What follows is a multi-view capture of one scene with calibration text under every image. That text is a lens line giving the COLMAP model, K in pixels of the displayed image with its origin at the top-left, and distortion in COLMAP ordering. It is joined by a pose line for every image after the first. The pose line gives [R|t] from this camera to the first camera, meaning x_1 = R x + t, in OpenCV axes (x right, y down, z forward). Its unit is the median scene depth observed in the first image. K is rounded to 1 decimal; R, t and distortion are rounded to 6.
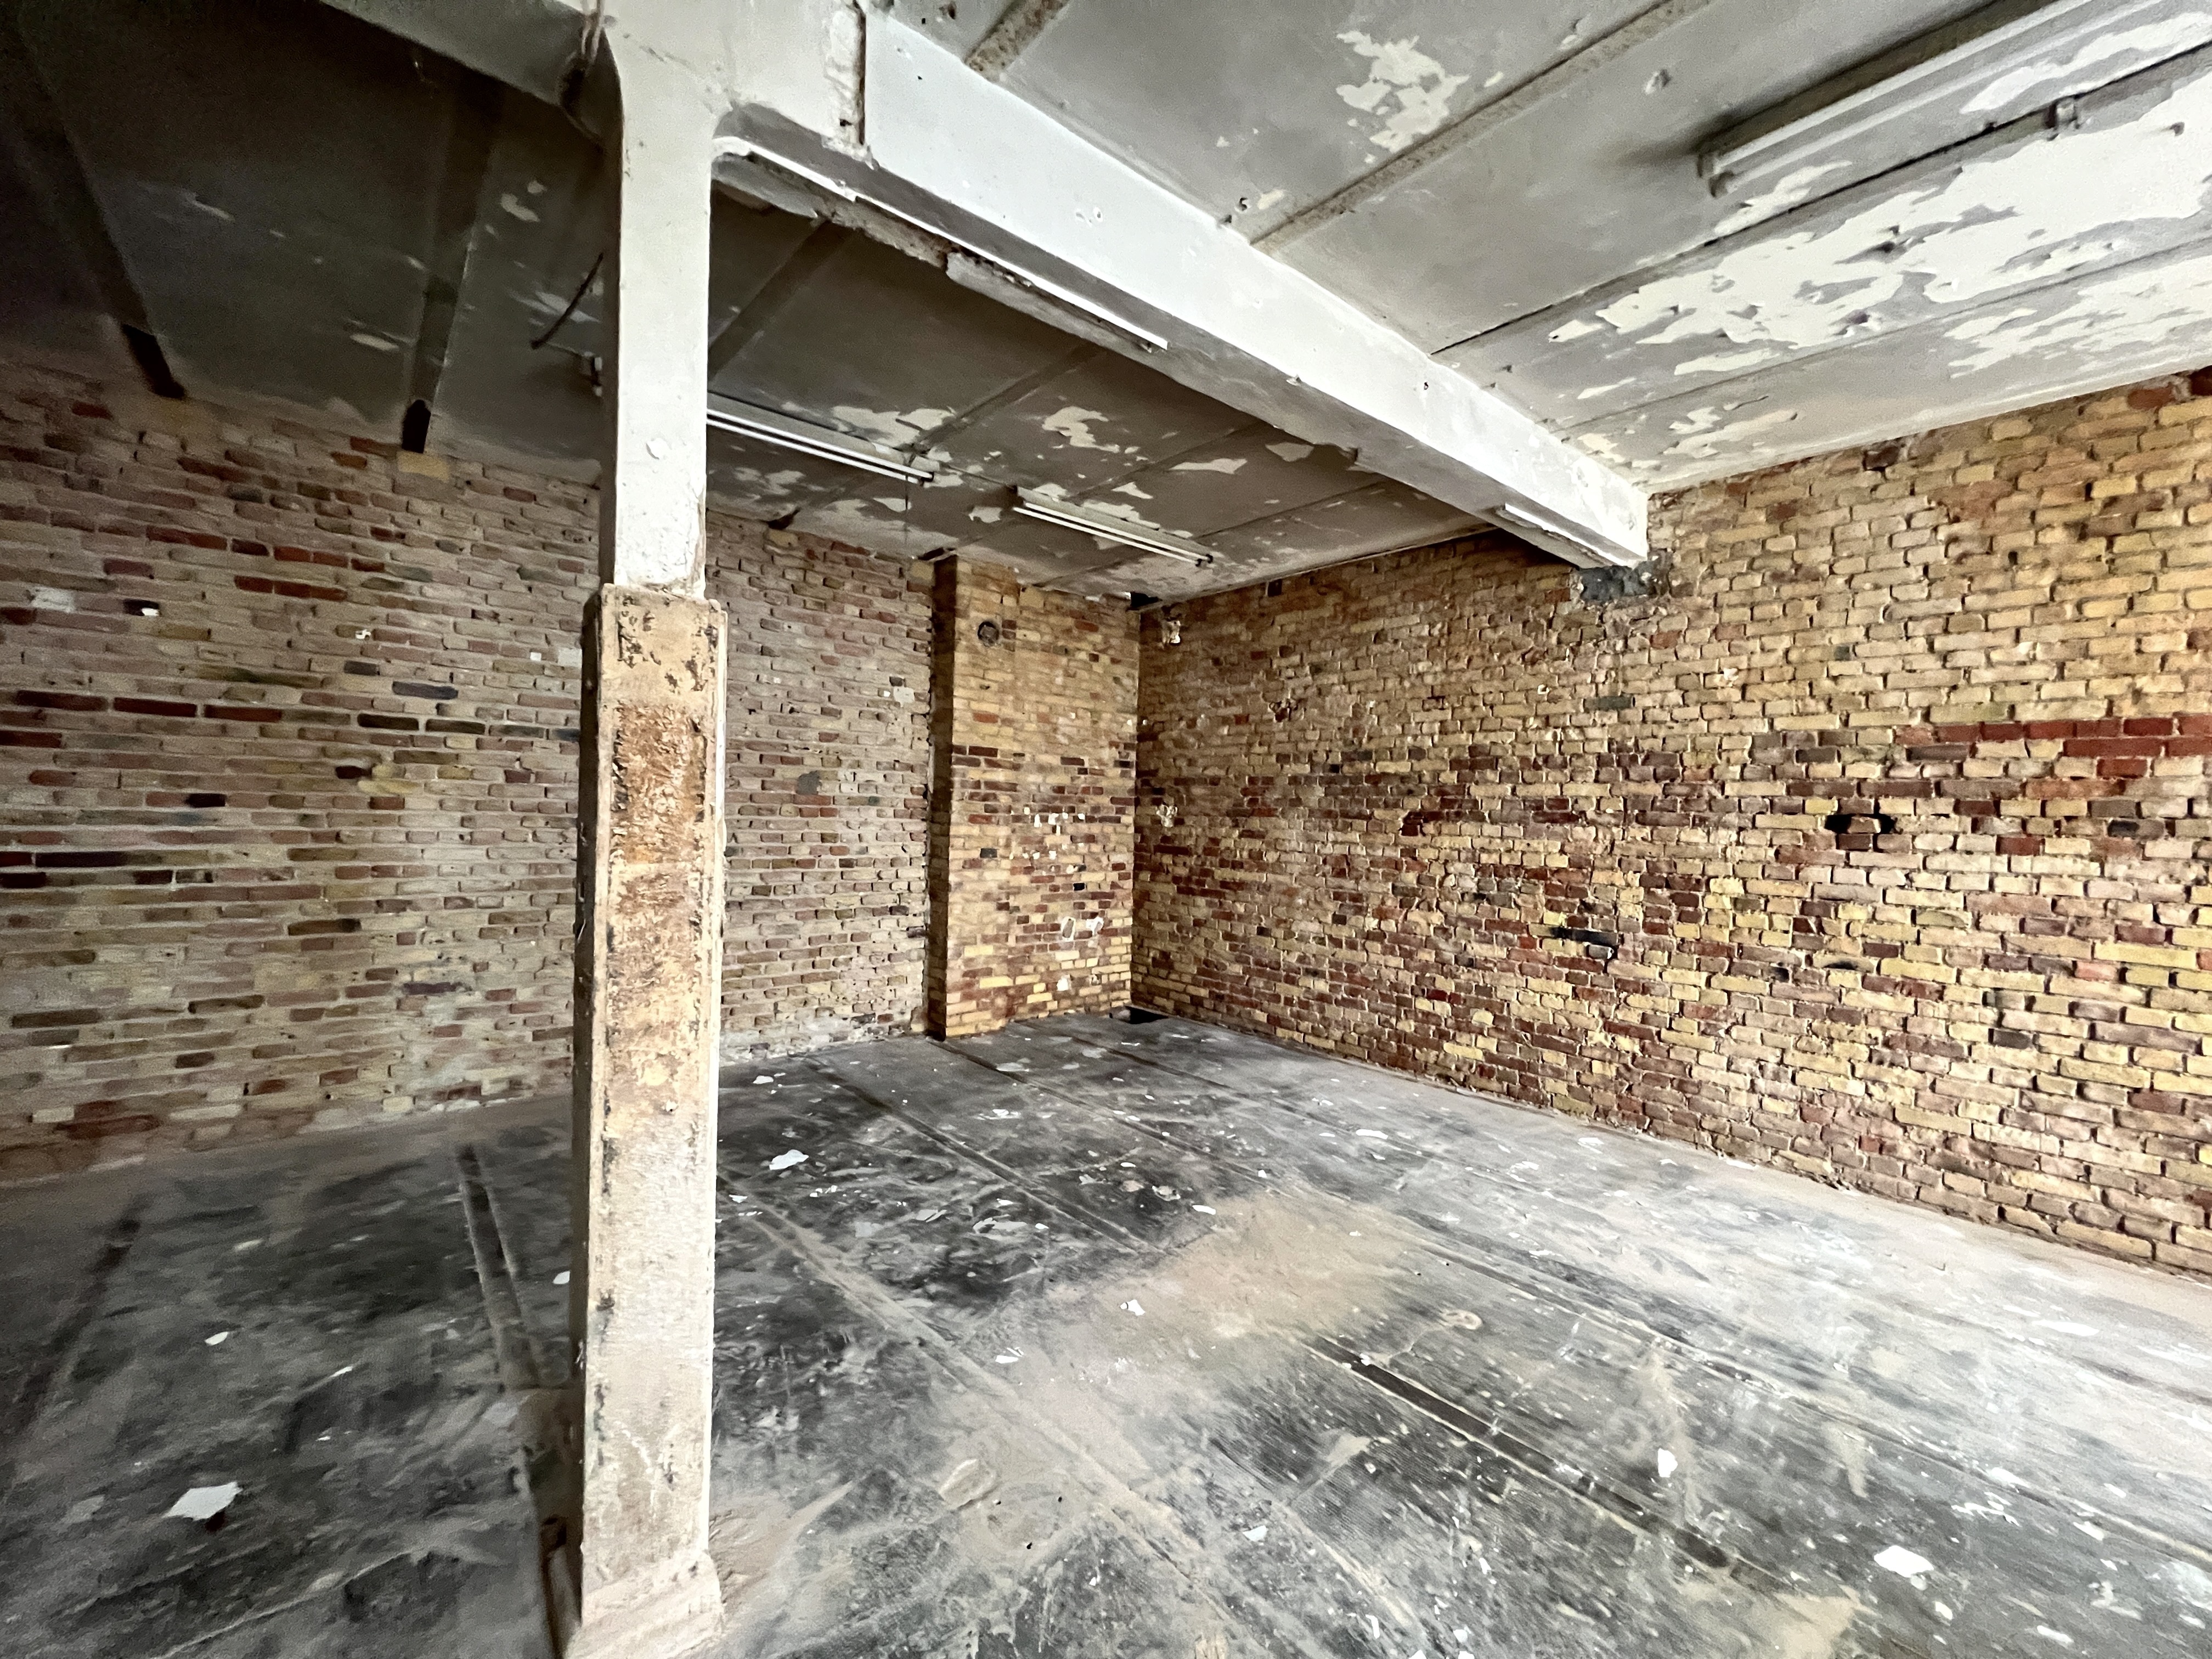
lens RADIAL K [[884.8, 0, 1089.4], [0, 884.8, 823.5], [0, 0, 1]] dist [-0.003064, 0.000680]
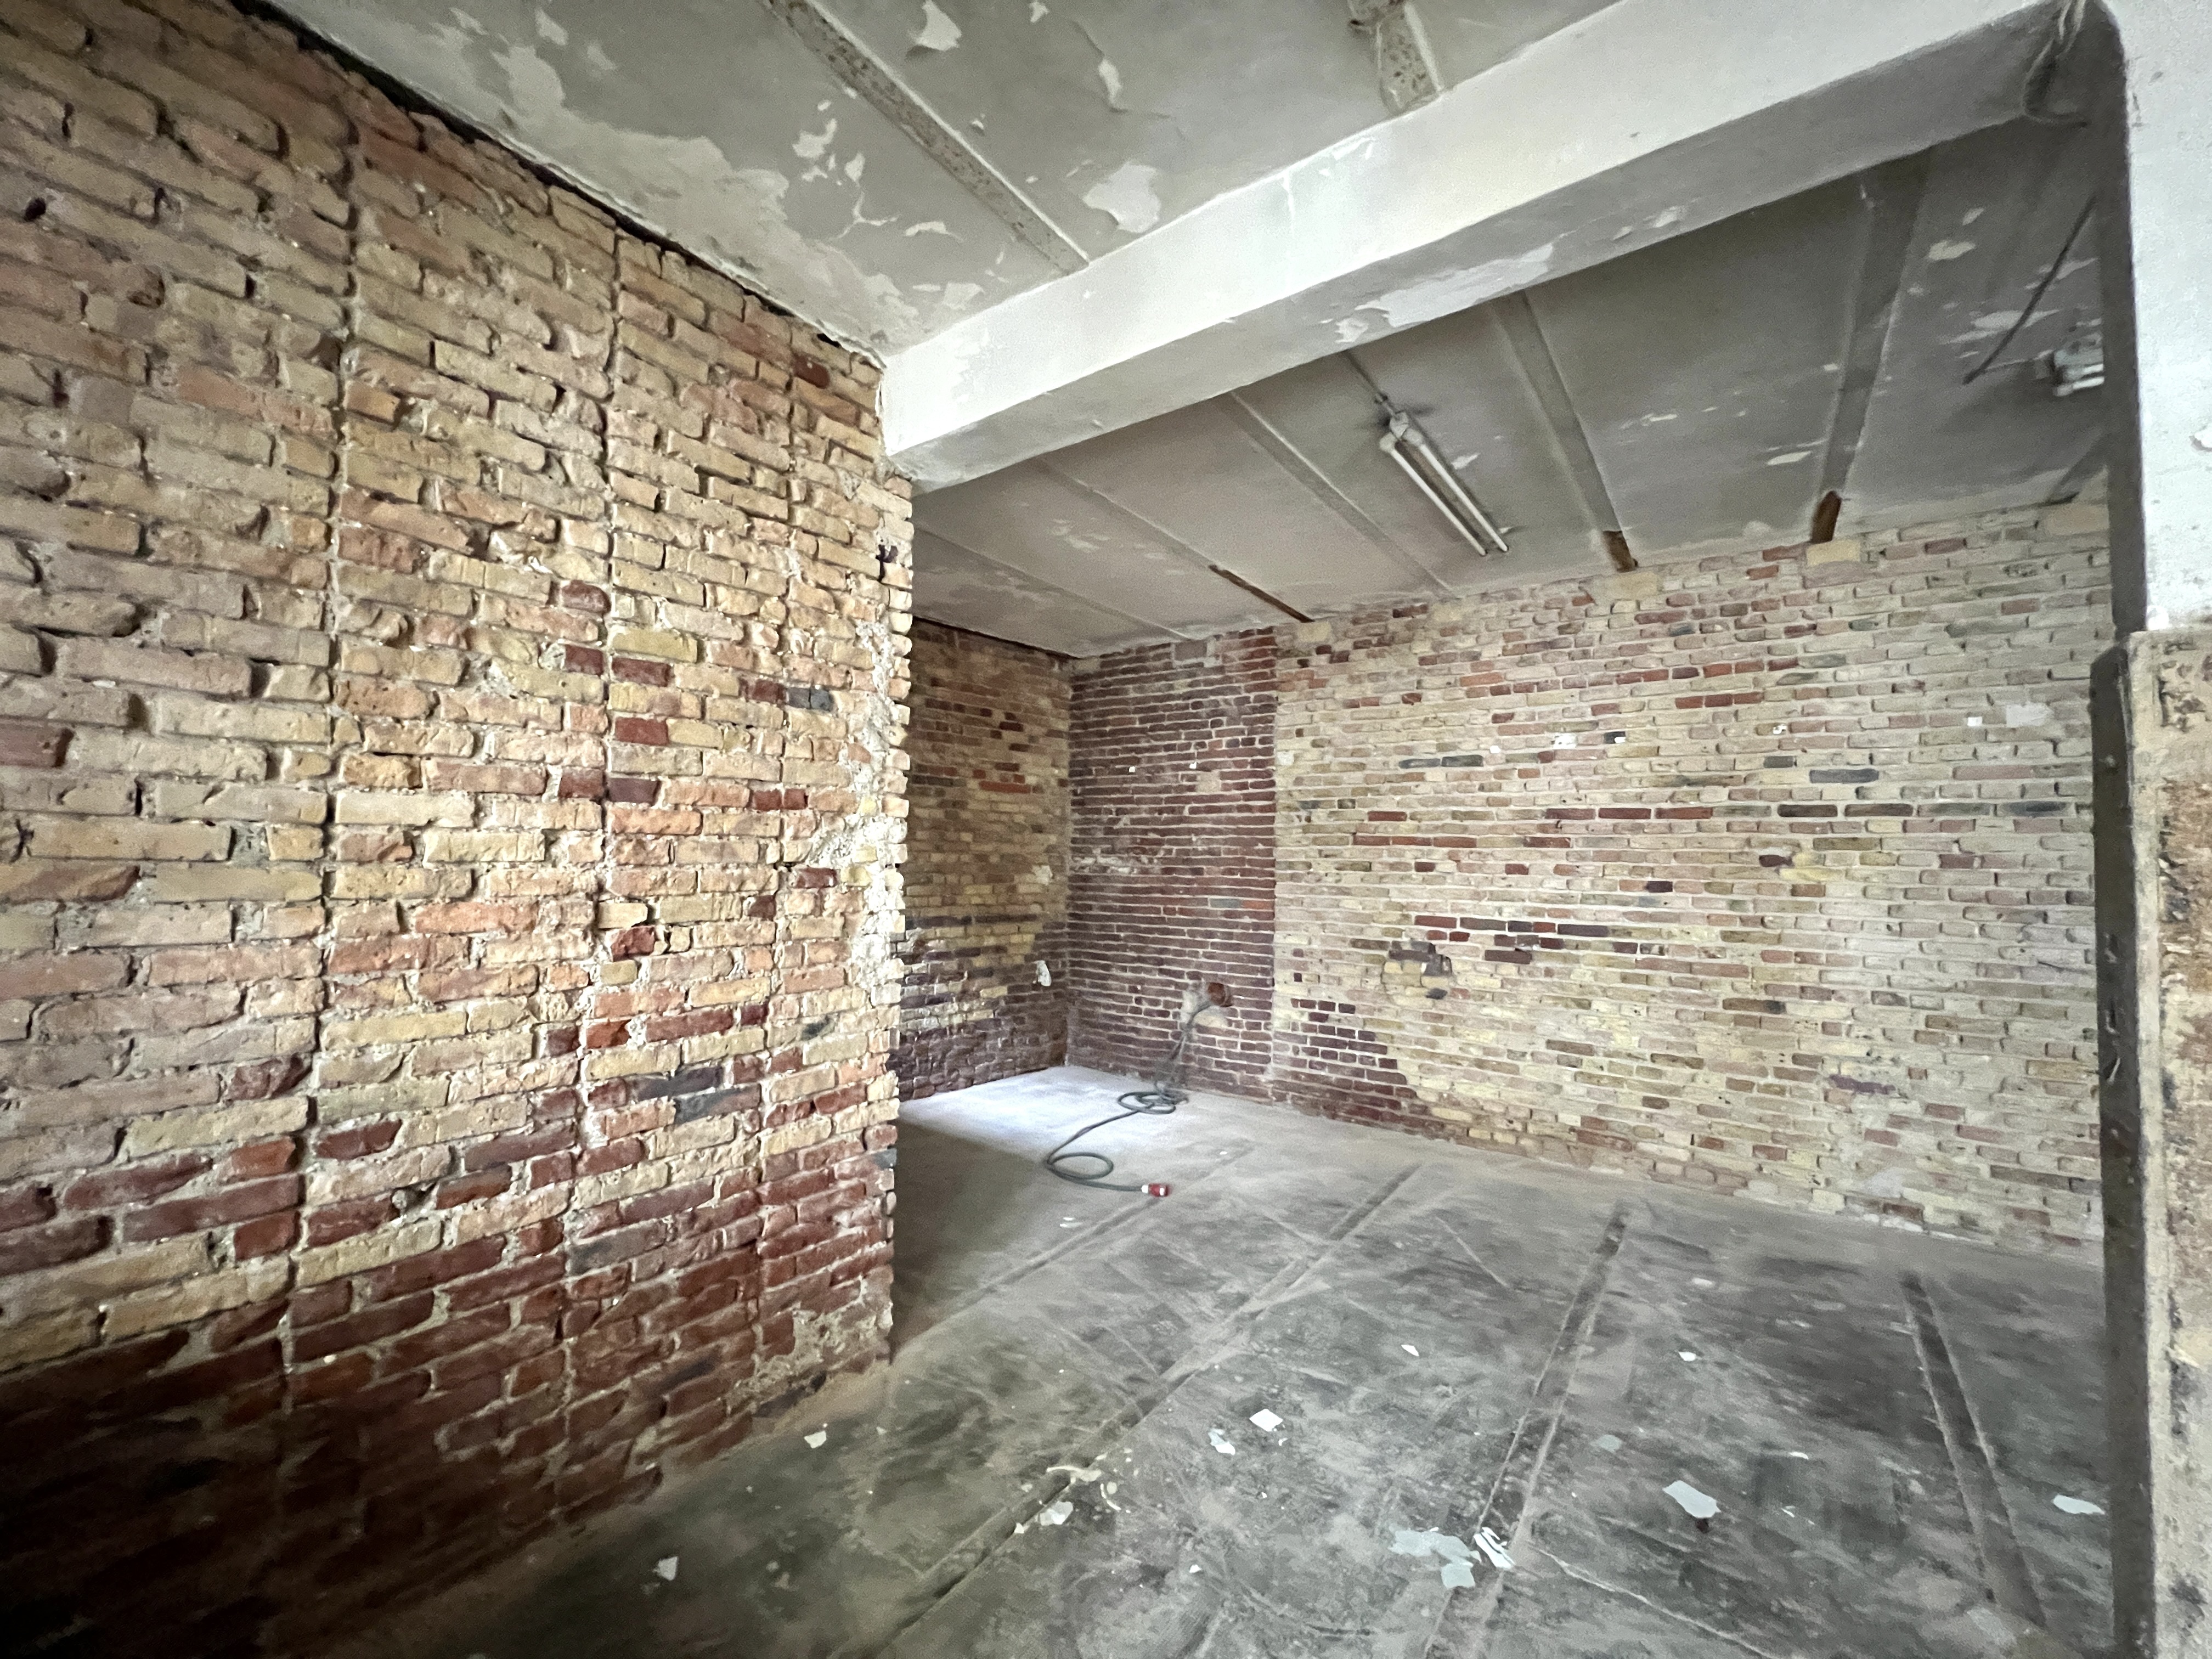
lens RADIAL K [[884.8, 0, 1110.5], [0, 884.8, 822.9], [0, 0, 1]] dist [-0.003064, 0.000680]
pose [[0.245783, -0.061230, -0.967389, -0.006574], [-0.027396, 0.997165, -0.070075, -0.008160], [0.968938, 0.043725, 0.243409, -0.030713]]
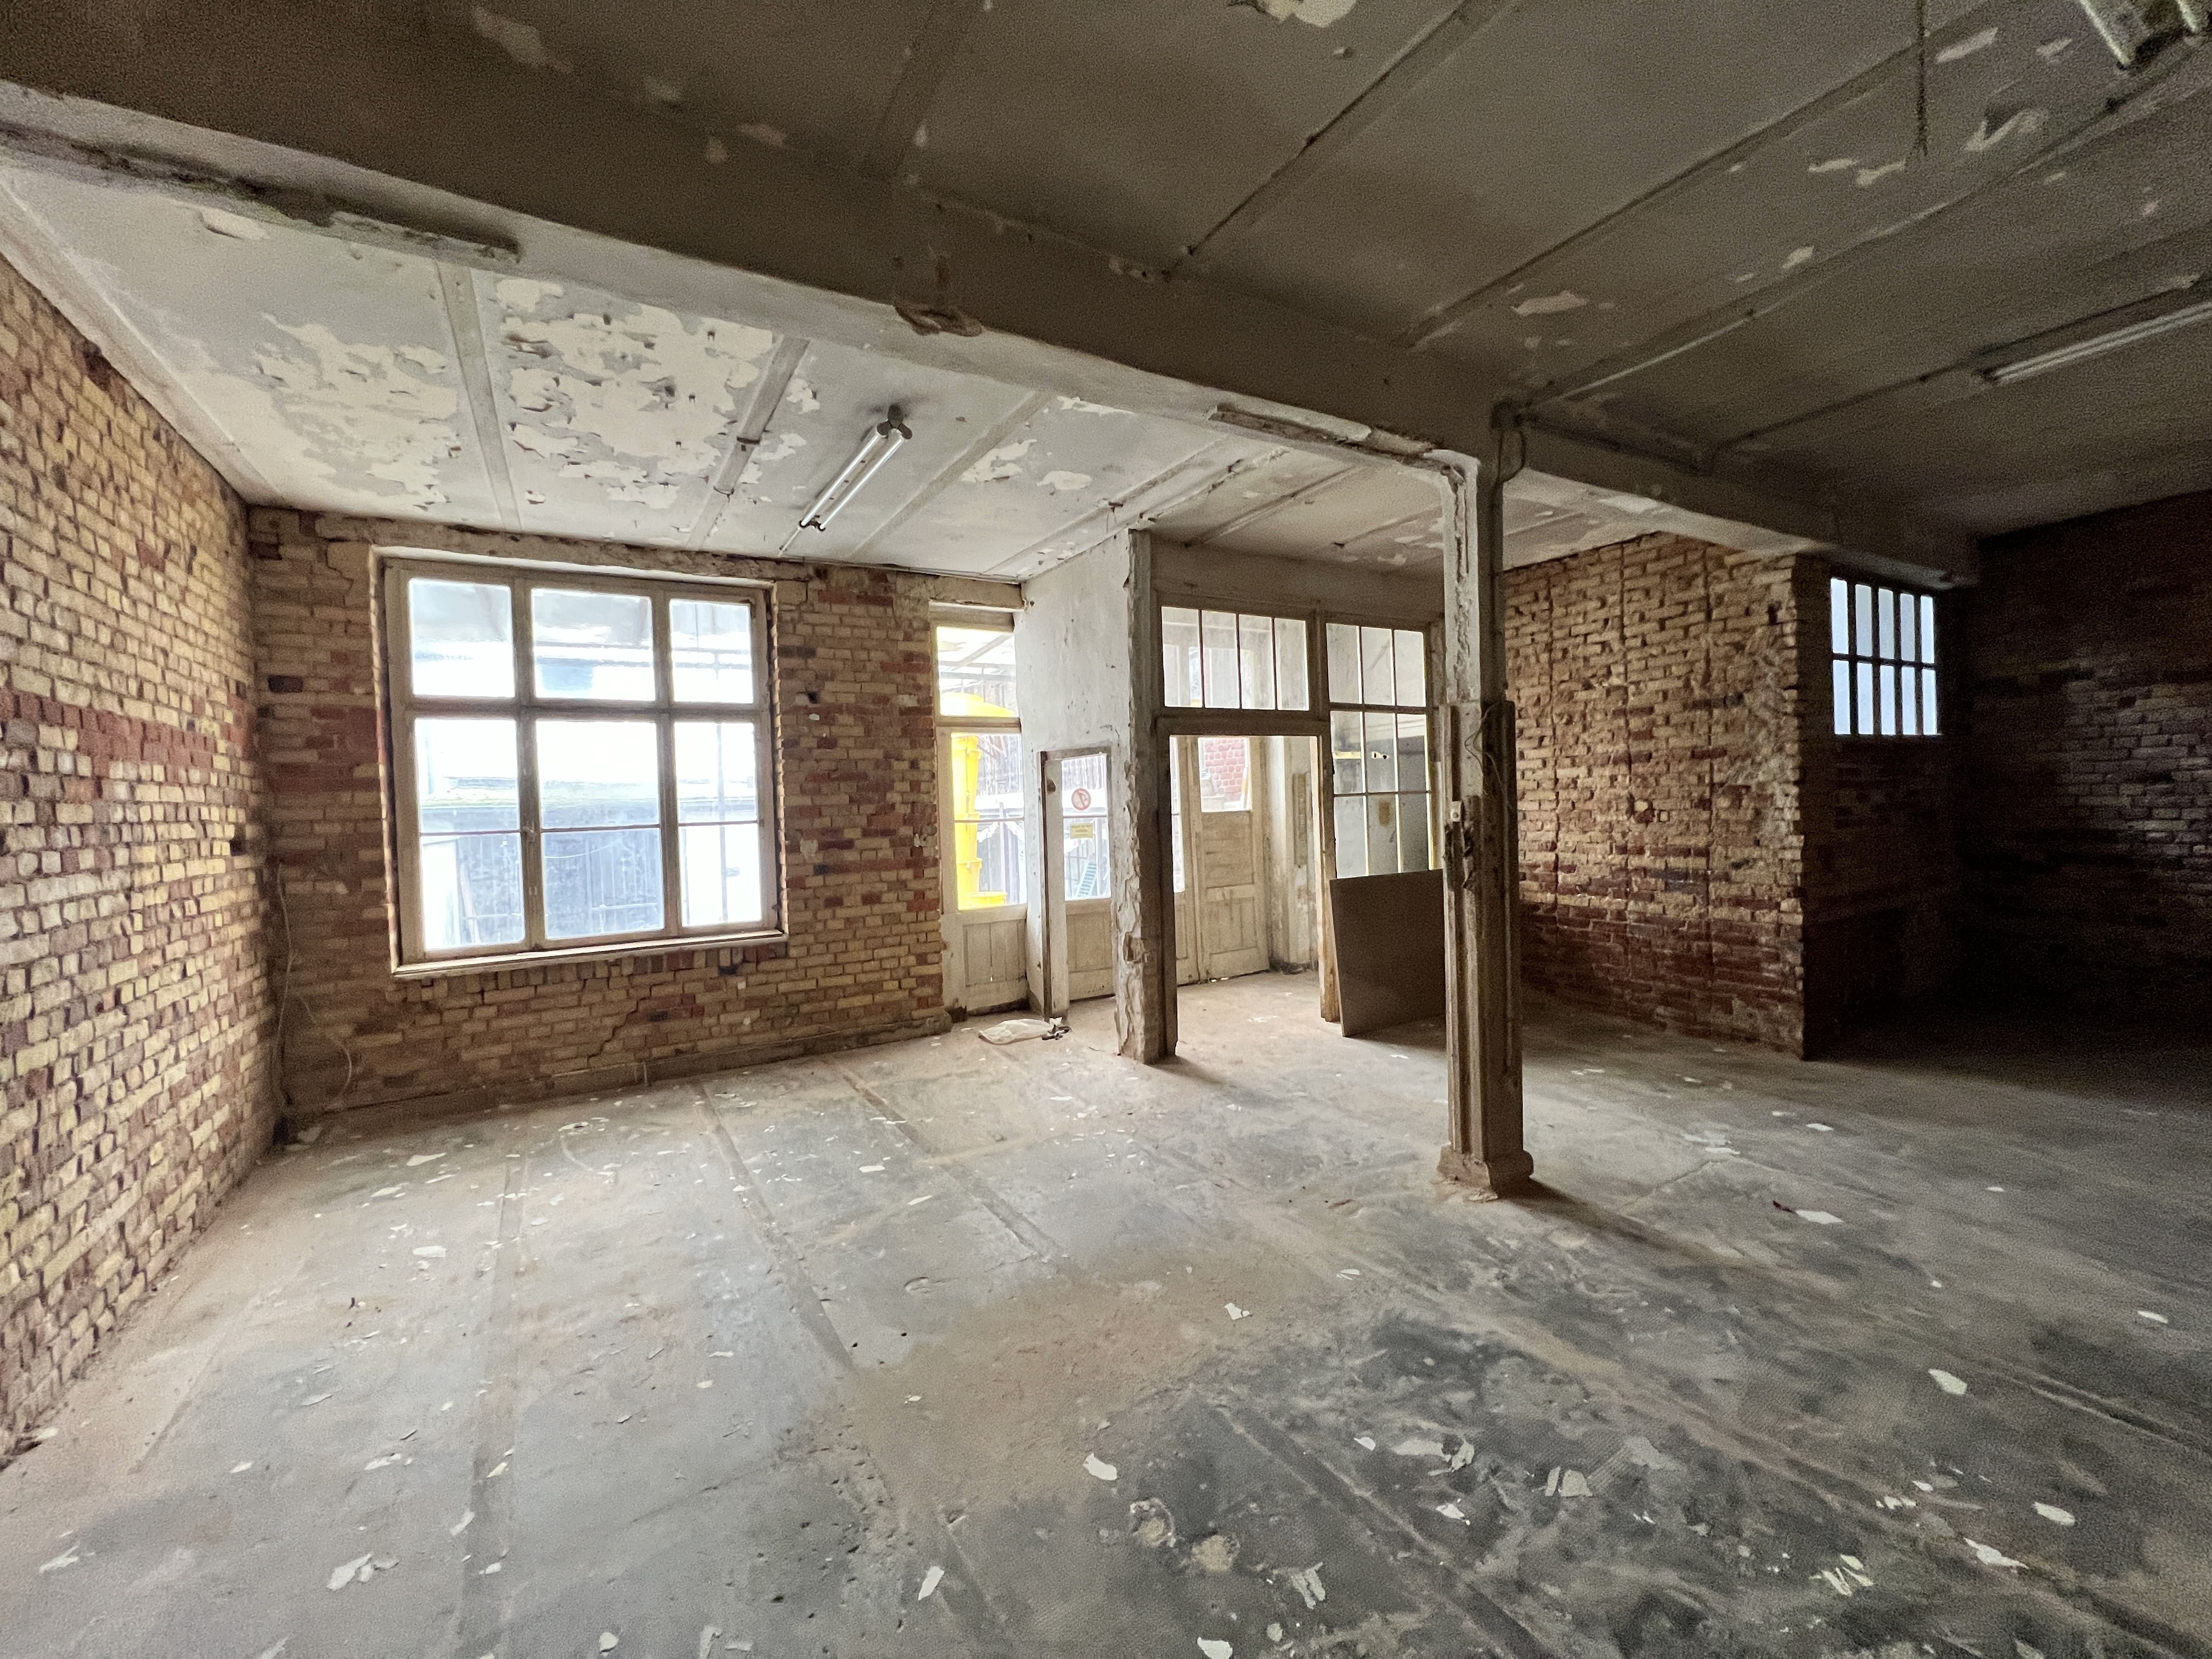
lens RADIAL K [[884.8, 0, 1100.3], [0, 884.8, 817.4], [0, 0, 1]] dist [-0.003064, 0.000680]
pose [[-0.987381, 0.006170, 0.158246, 0.027752], [0.012171, 0.999242, 0.036978, -0.027039], [-0.157897, 0.038437, -0.986707, 1.374685]]
